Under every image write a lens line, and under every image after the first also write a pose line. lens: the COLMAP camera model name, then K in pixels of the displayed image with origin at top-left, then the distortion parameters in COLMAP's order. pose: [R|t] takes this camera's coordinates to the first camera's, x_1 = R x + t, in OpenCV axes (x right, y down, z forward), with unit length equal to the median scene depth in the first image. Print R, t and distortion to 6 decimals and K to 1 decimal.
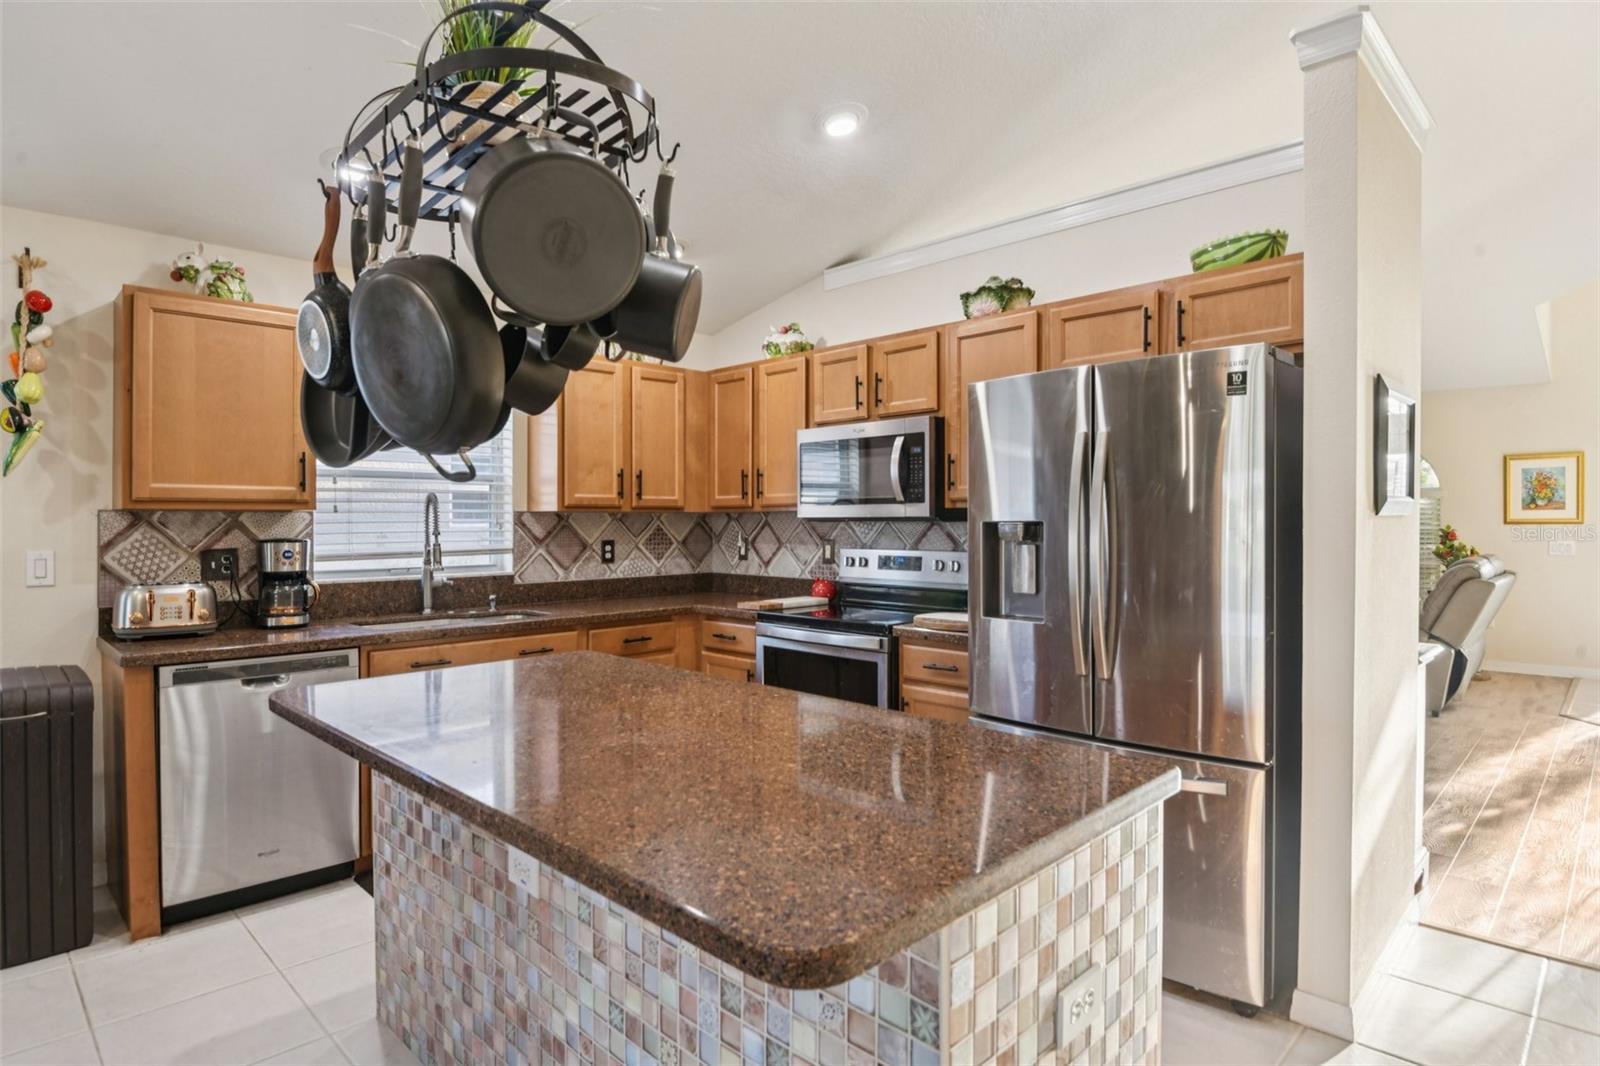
lens RADIAL K [[855.7, 0, 800.0], [0, 855.7, 533.0], [0, 0, 1]] dist [0.002281, 0.000279]
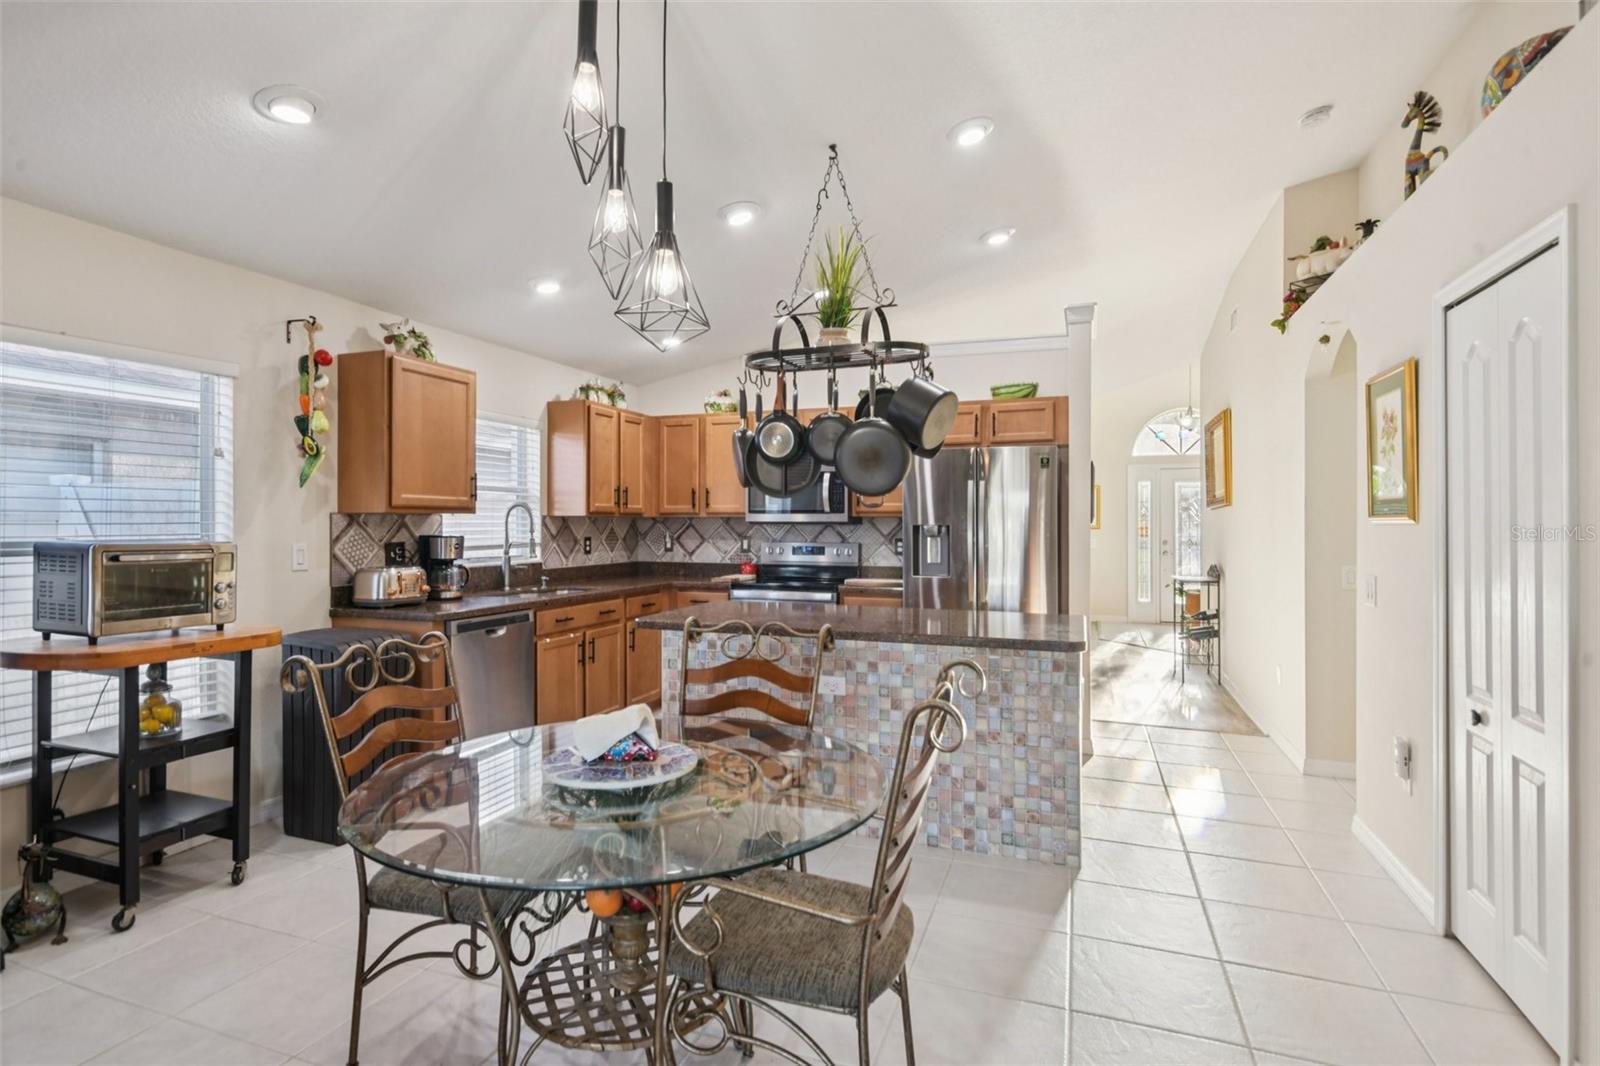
lens RADIAL K [[815.4, 0, 800.0], [0, 815.4, 533.0], [0, 0, 1]] dist [-0.011385, -0.000101]
pose [[0.894223, 0.000453, 0.447622, -0.530284], [0.001158, 0.999994, -0.003327, 0.006867], [-0.447621, 0.003494, 0.894217, -0.320938]]
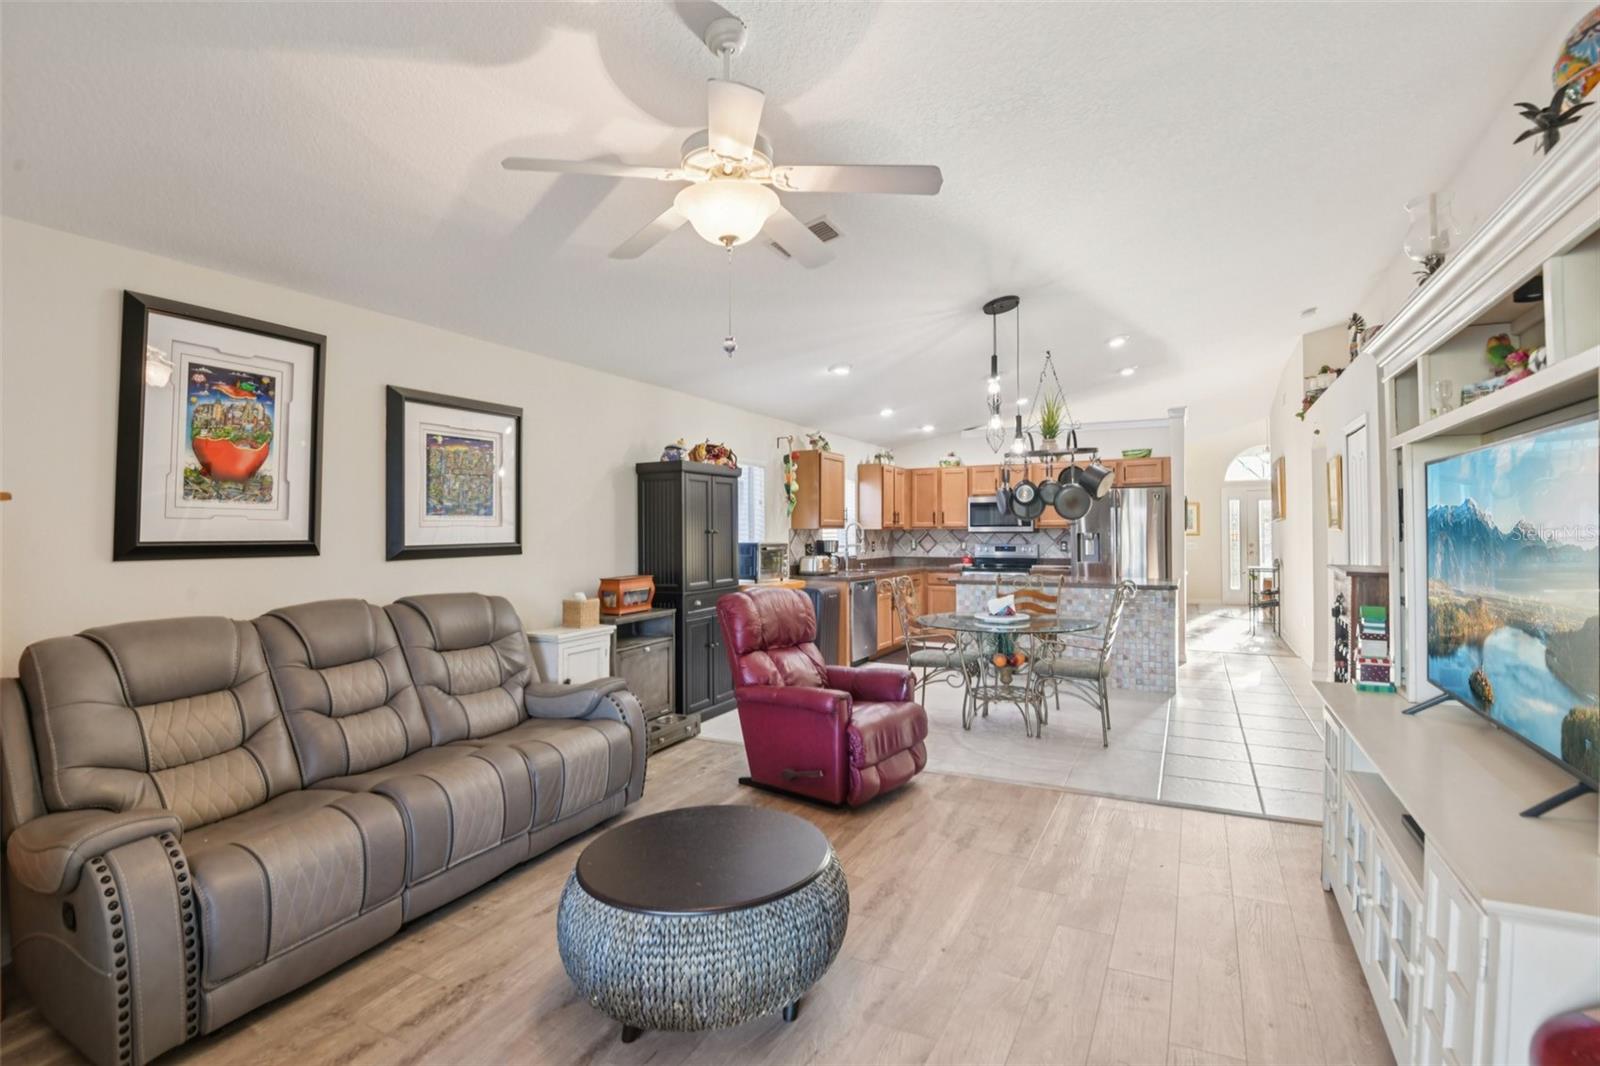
lens RADIAL K [[767.1, 0, 800.0], [0, 767.1, 533.0], [0, 0, 1]] dist [-0.001746, -0.000756]
pose [[0.948732, -0.000407, 0.316082, -1.127332], [0.005955, 0.999845, -0.016589, 0.019521], [-0.316026, 0.017620, 0.948587, -0.950697]]
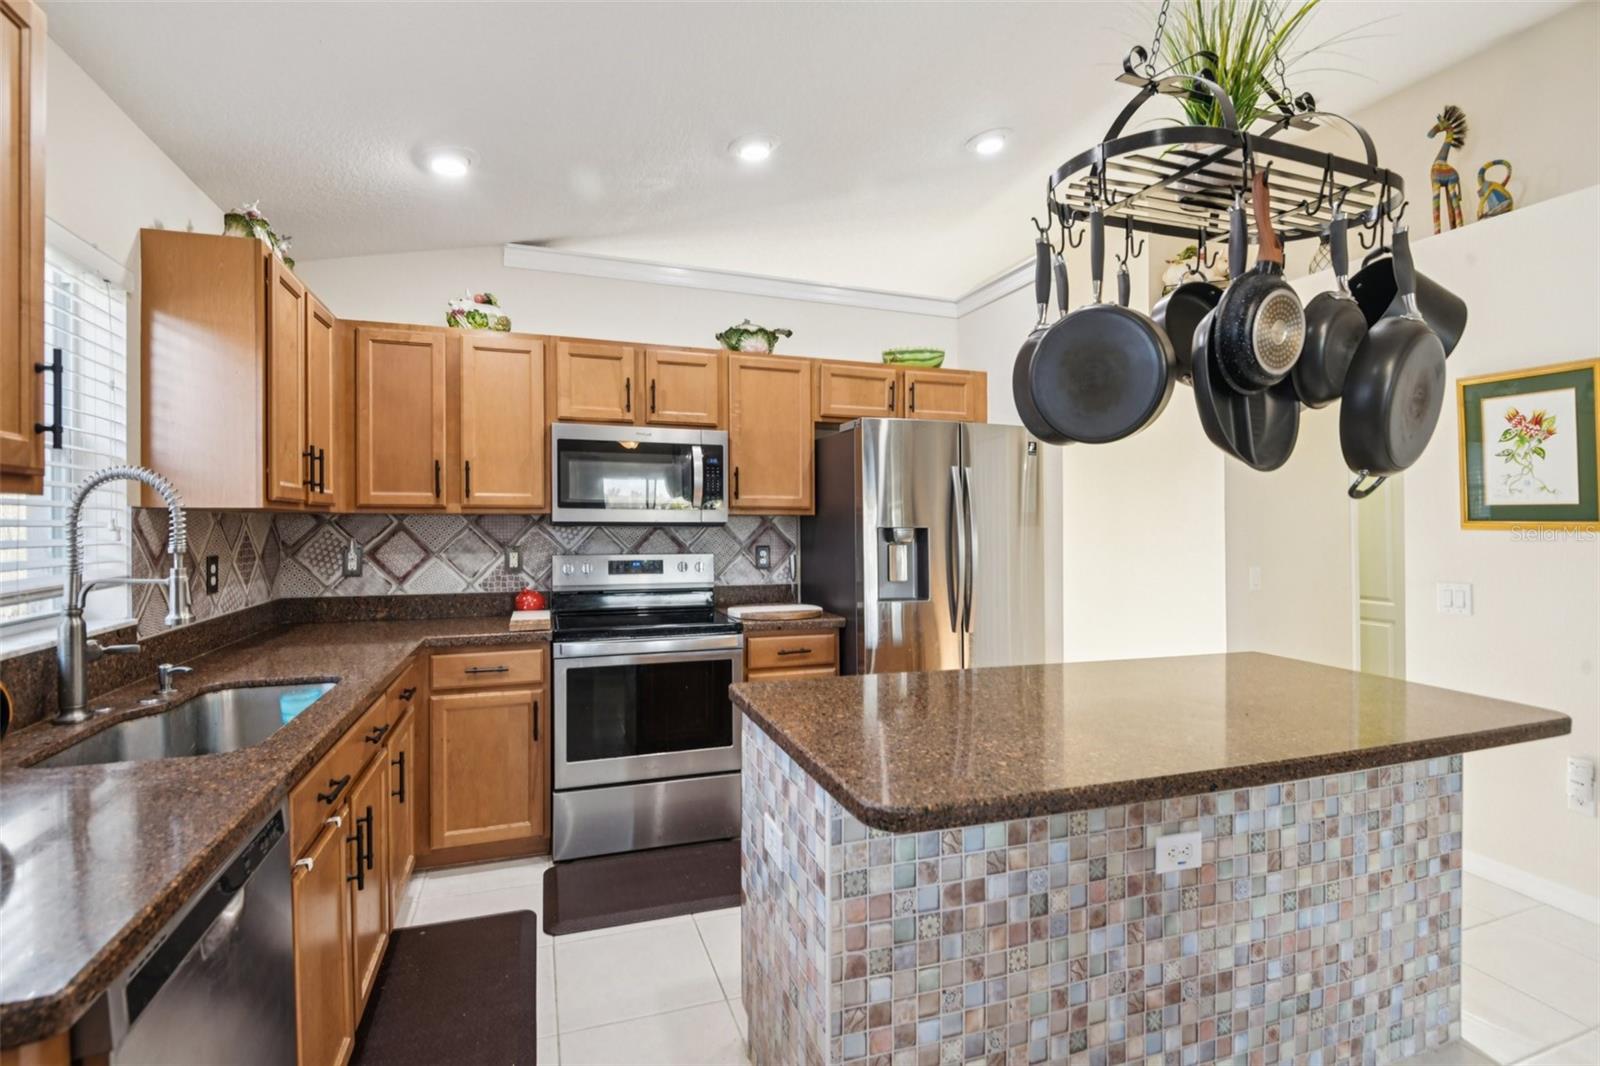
lens RADIAL K [[751.9, 0, 771.0], [0, 751.9, 531.2], [0, 0, 1]] dist [0.025912, -0.034086]
pose [[0.444979, -0.005403, 0.895525, -0.563779], [0.010858, 0.999941, 0.000638, -0.005886], [-0.895475, 0.009439, 0.445011, 0.418583]]
